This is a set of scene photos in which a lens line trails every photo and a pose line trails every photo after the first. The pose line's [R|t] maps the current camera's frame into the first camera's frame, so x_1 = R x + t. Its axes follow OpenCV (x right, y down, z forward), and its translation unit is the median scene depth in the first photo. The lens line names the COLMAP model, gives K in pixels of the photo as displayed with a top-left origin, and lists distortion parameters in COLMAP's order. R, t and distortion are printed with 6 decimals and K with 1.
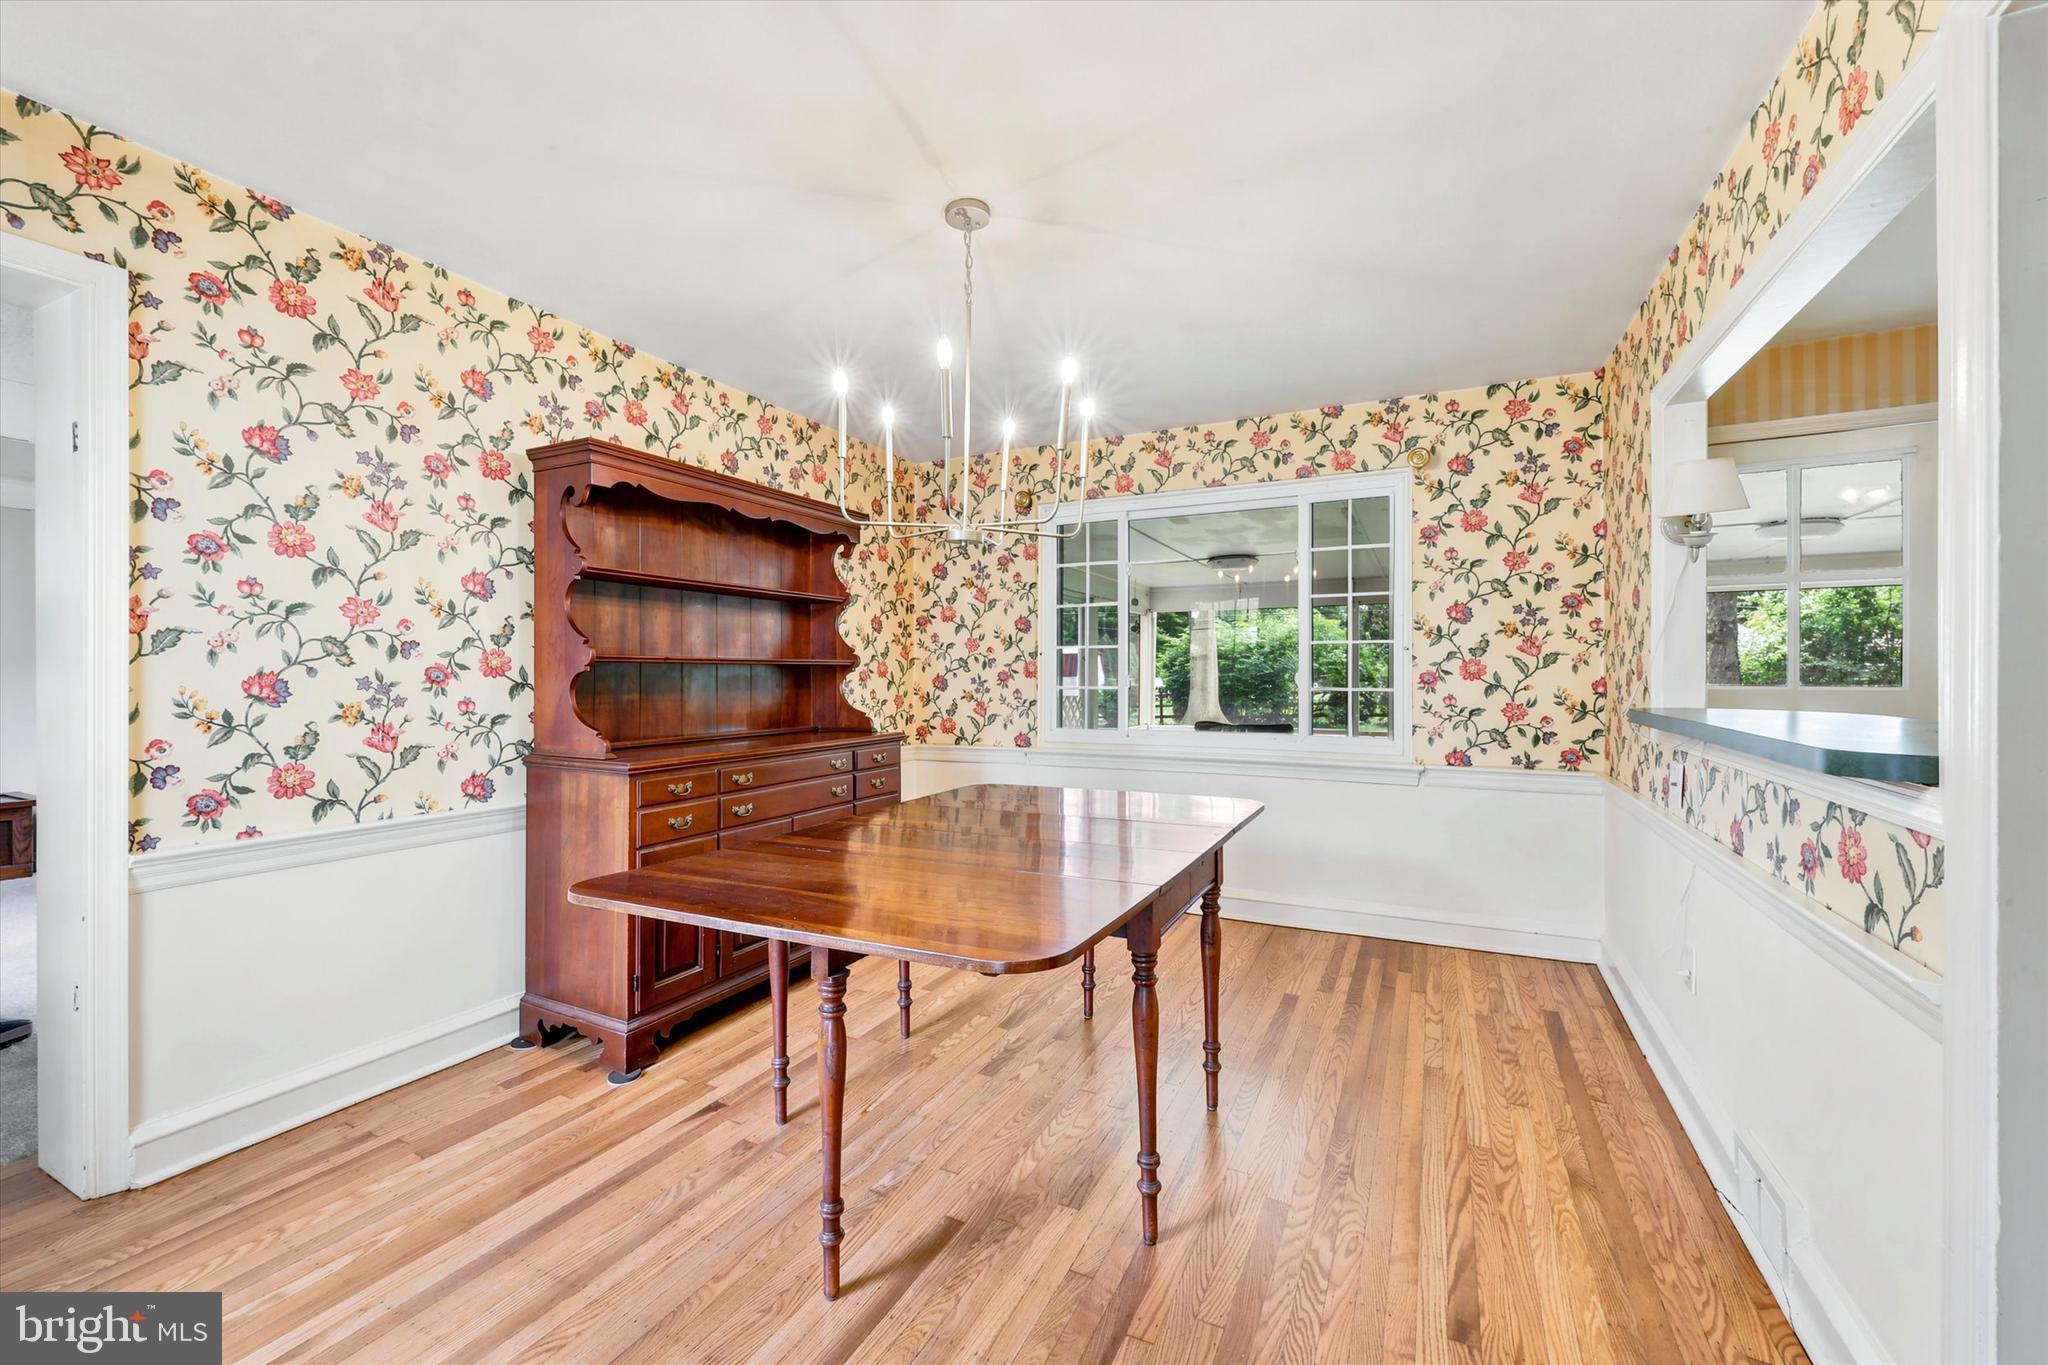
lens RADIAL K [[839.1, 0, 1027.9], [0, 839.1, 657.7], [0, 0, 1]] dist [0.003354, 0.000356]
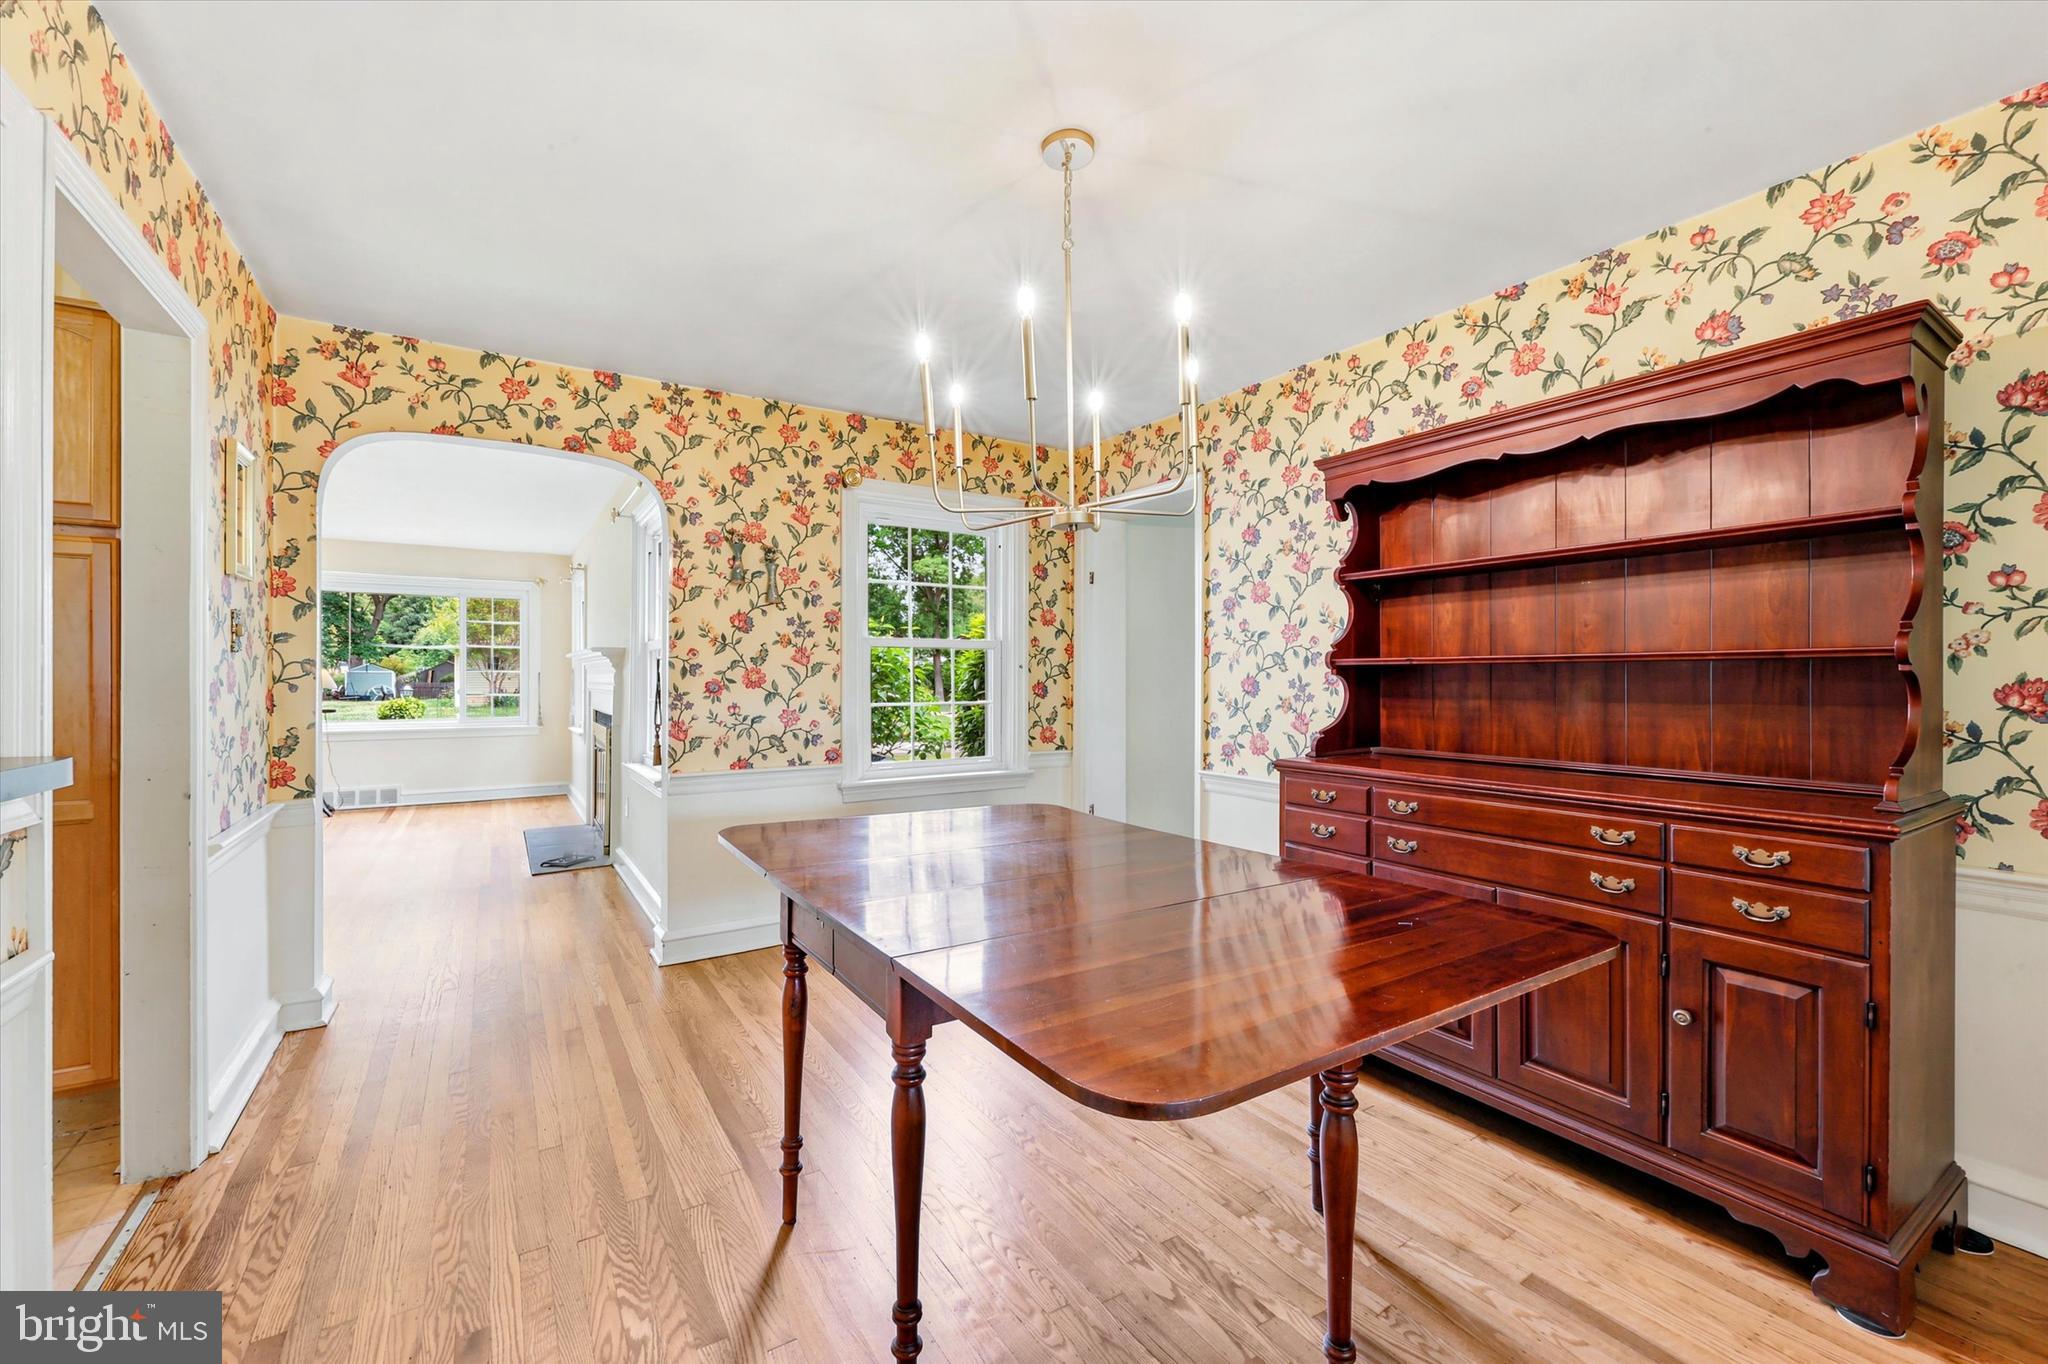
lens RADIAL K [[830.2, 0, 1017.2], [0, 830.2, 677.2], [0, 0, 1]] dist [-0.000844, -0.000138]
pose [[-0.524630, -0.005085, -0.851315, 0.506139], [0.012298, 0.999833, -0.013551, 0.025000], [0.851242, -0.017579, -0.524480, 1.044532]]
